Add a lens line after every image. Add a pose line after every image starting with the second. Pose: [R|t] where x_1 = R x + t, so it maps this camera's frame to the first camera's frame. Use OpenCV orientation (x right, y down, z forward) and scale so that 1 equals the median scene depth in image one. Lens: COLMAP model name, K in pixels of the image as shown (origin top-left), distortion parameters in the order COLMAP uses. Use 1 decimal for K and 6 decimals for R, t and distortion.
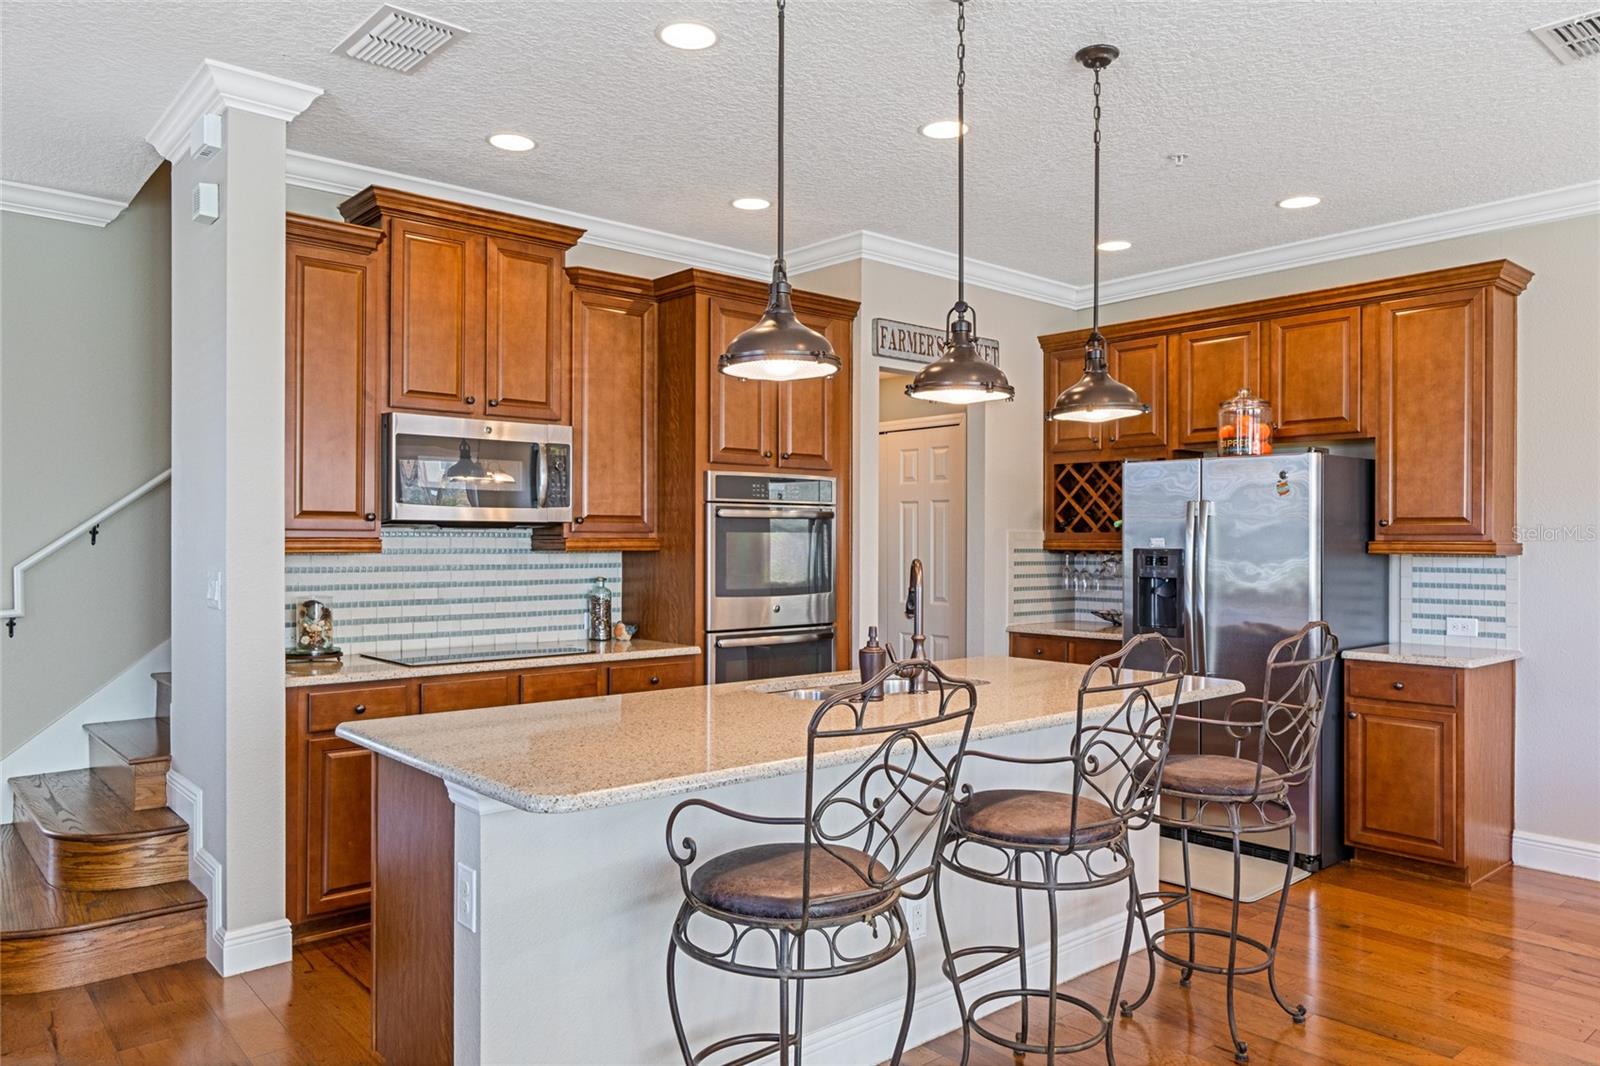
lens RADIAL K [[1109.1, 0, 805.9], [0, 1109.1, 534.4], [0, 0, 1]] dist [-0.000602, -0.000042]
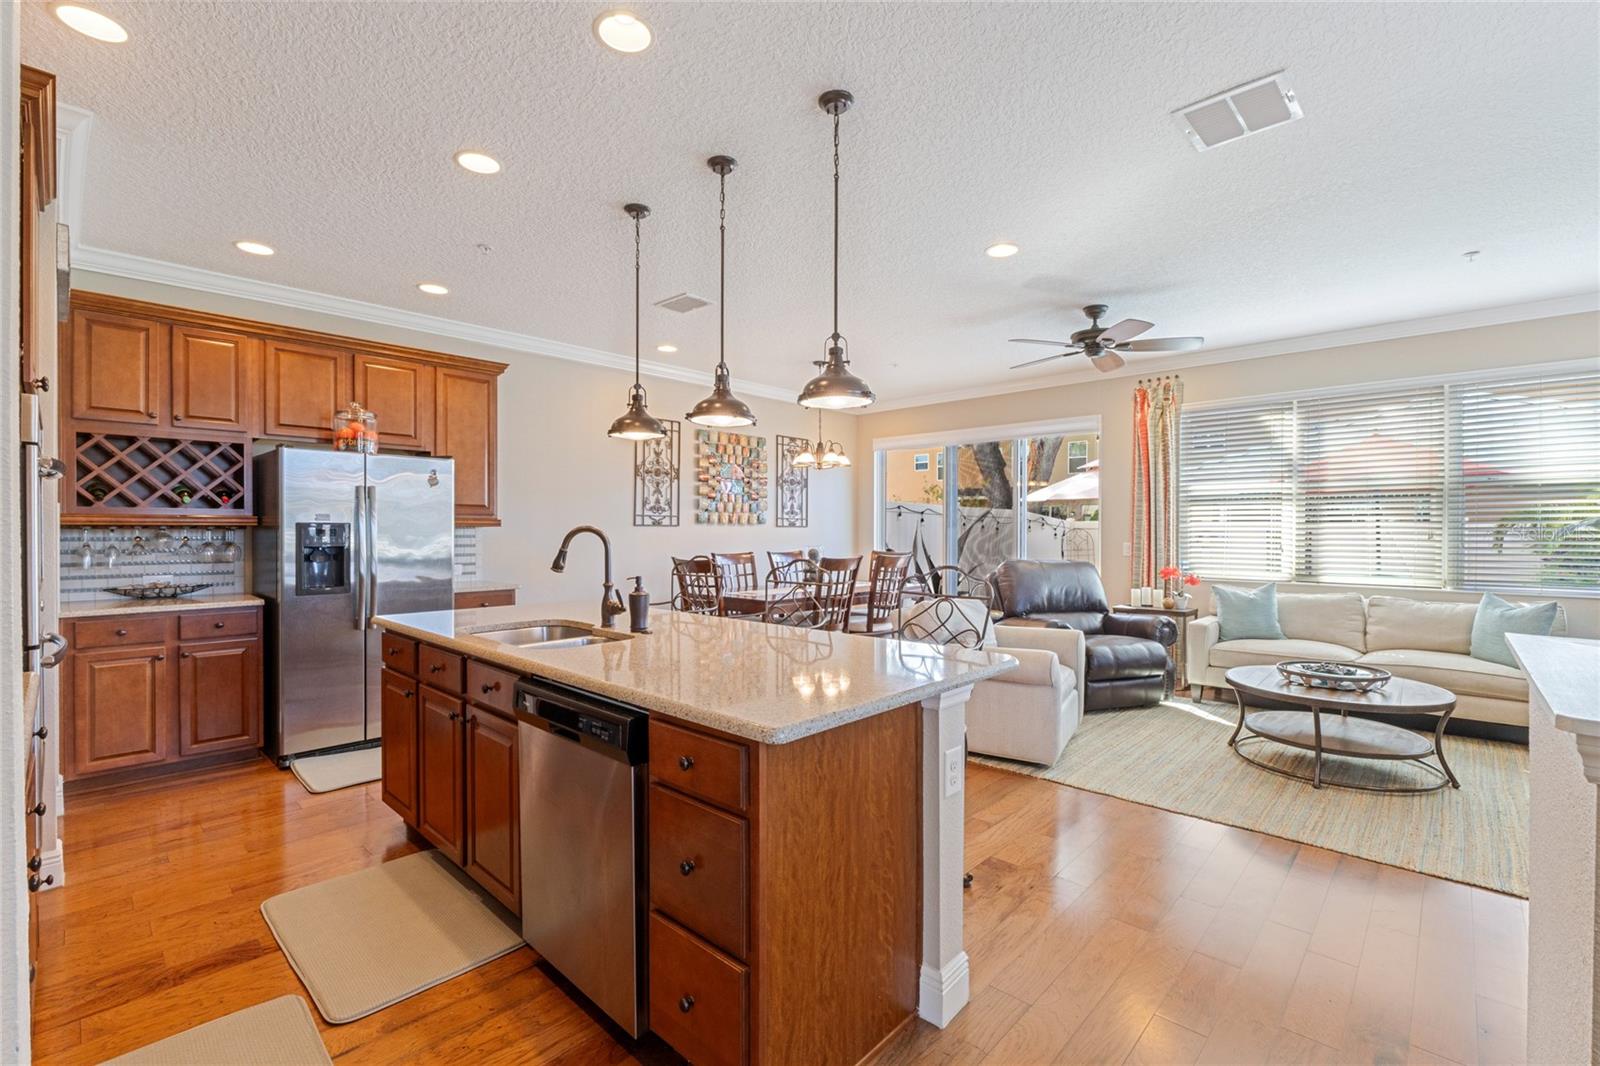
lens RADIAL K [[707.6, 0, 801.9], [0, 707.6, 532.4], [0, 0, 1]] dist [-0.005593, 0.003287]
pose [[-0.108505, -0.007587, 0.994067, -0.536111], [-0.004628, 0.999964, 0.007127, 0.016342], [-0.994085, -0.003828, -0.108537, 0.596898]]
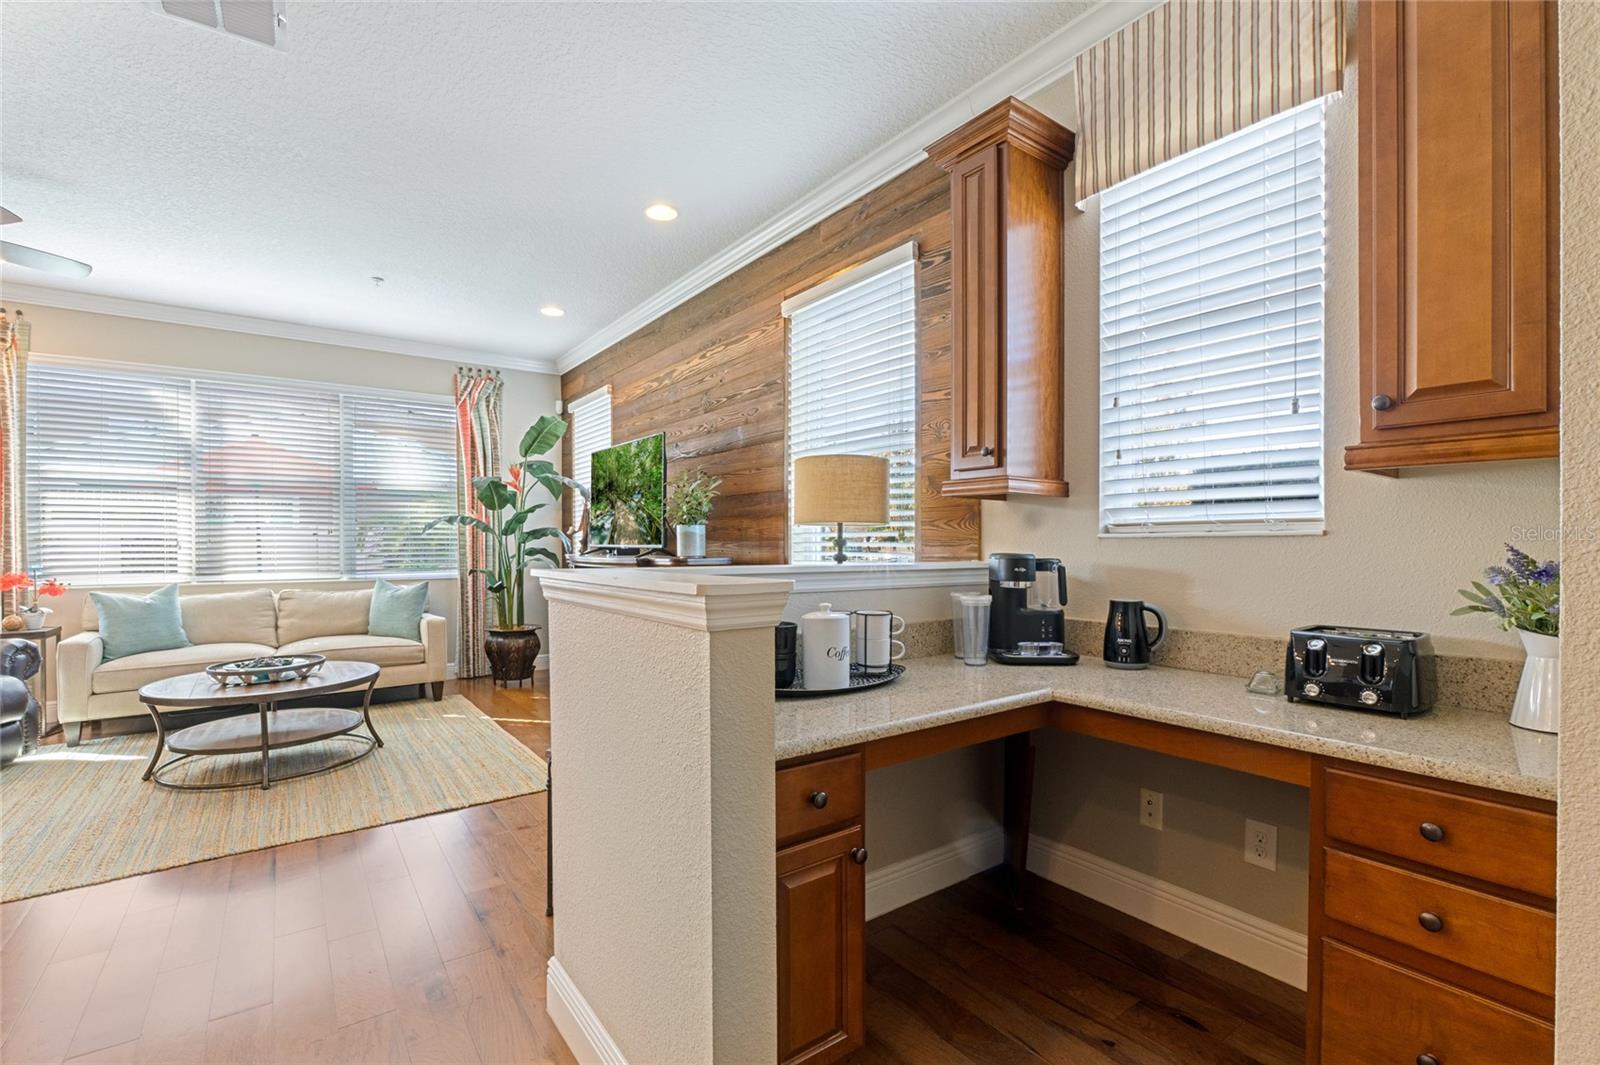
lens RADIAL K [[707.6, 0, 795.9], [0, 707.6, 546.8], [0, 0, 1]] dist [-0.005593, 0.003287]
pose [[-0.996242, -0.000516, 0.086608, -0.440601], [-0.000202, 0.999993, 0.003636, 0.045893], [-0.086609, 0.003605, -0.996236, 0.624641]]
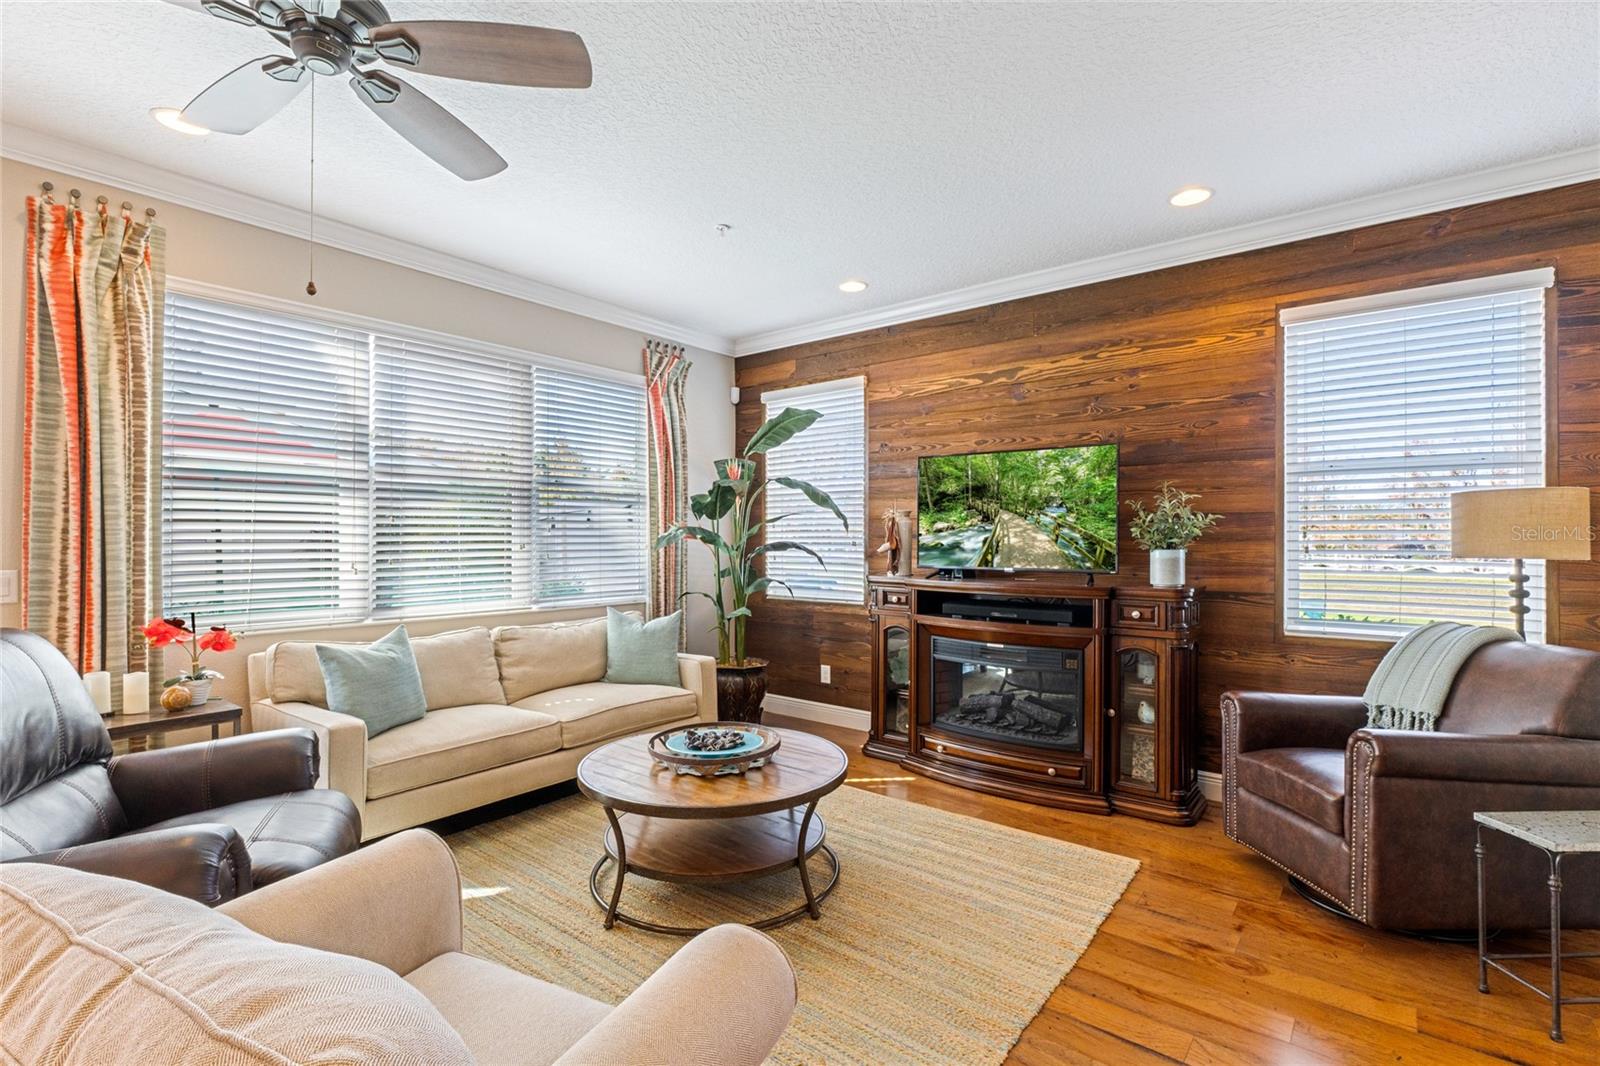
lens RADIAL K [[742.2, 0, 801.2], [0, 742.2, 536.4], [0, 0, 1]] dist [-0.009472, 0.002379]
pose [[-0.983270, -0.005793, -0.182060, 0.244458], [-0.004577, 0.999964, -0.007096, 0.017968], [0.182094, -0.006144, -0.983262, 0.500778]]
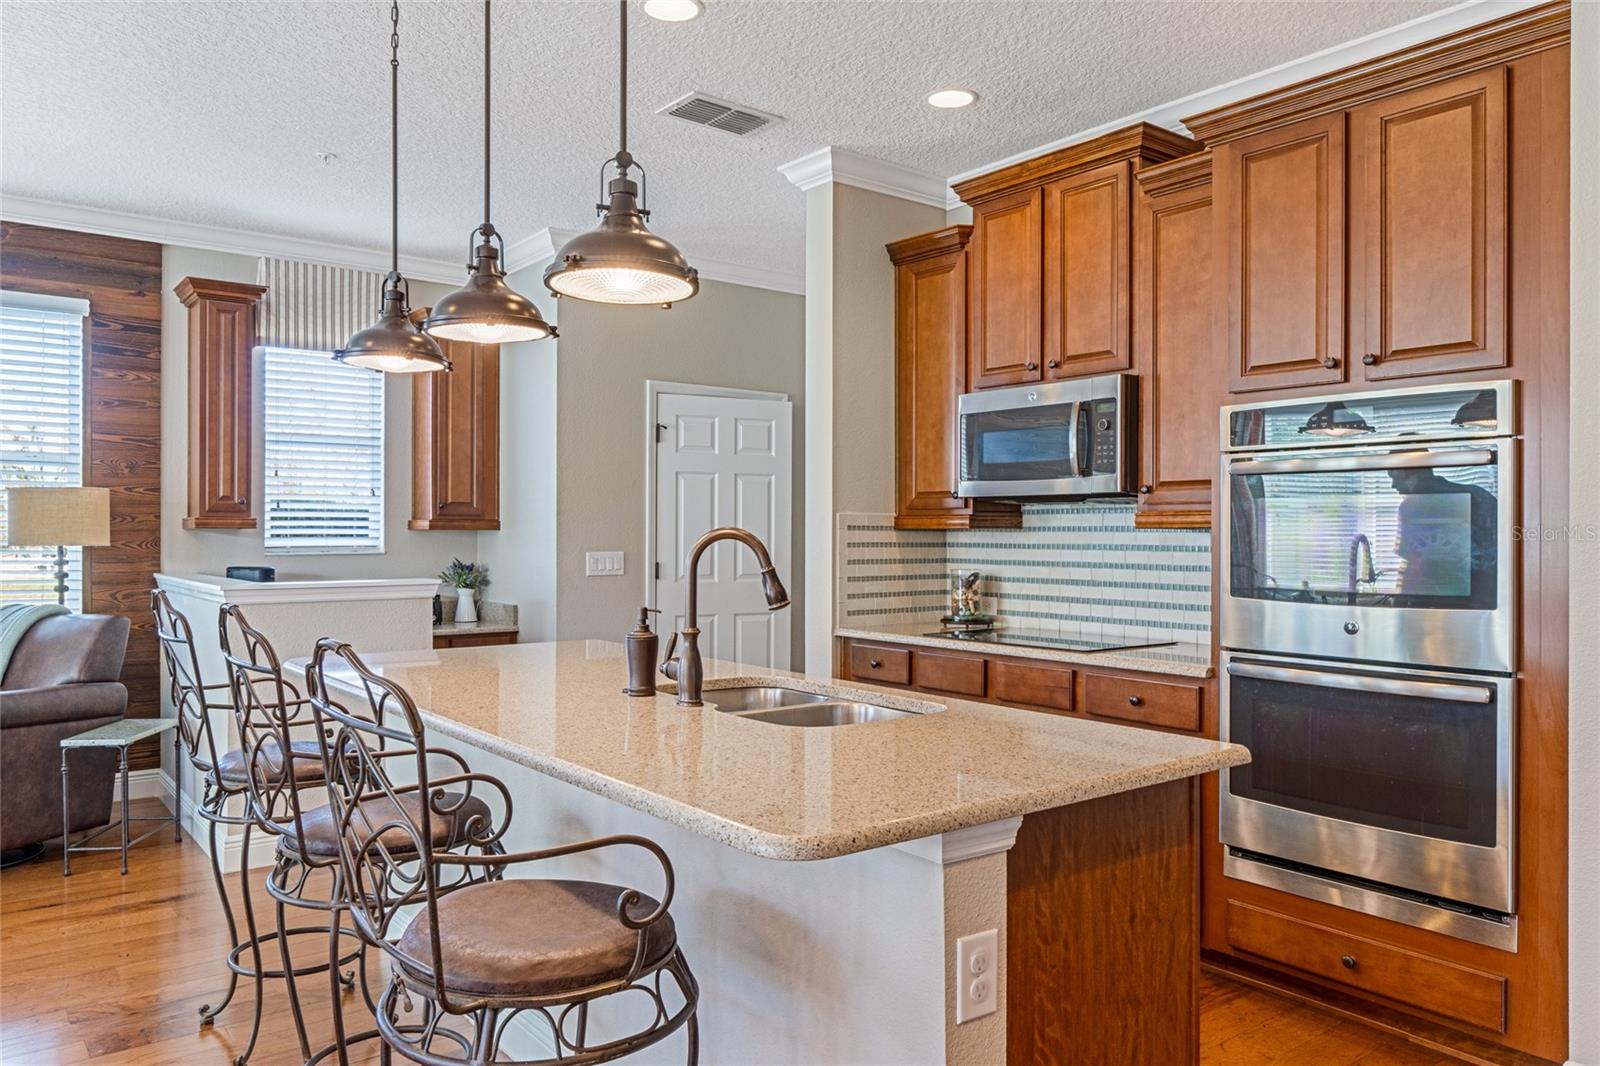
lens RADIAL K [[1125.1, 0, 796.7], [0, 1125.1, 528.2], [0, 0, 1]] dist [0.015954, -0.006866]
pose [[-0.055191, -0.006950, -0.998452, 0.602283], [0.000425, 0.999976, -0.006984, 0.020438], [0.998476, -0.000809, -0.055187, 0.779446]]
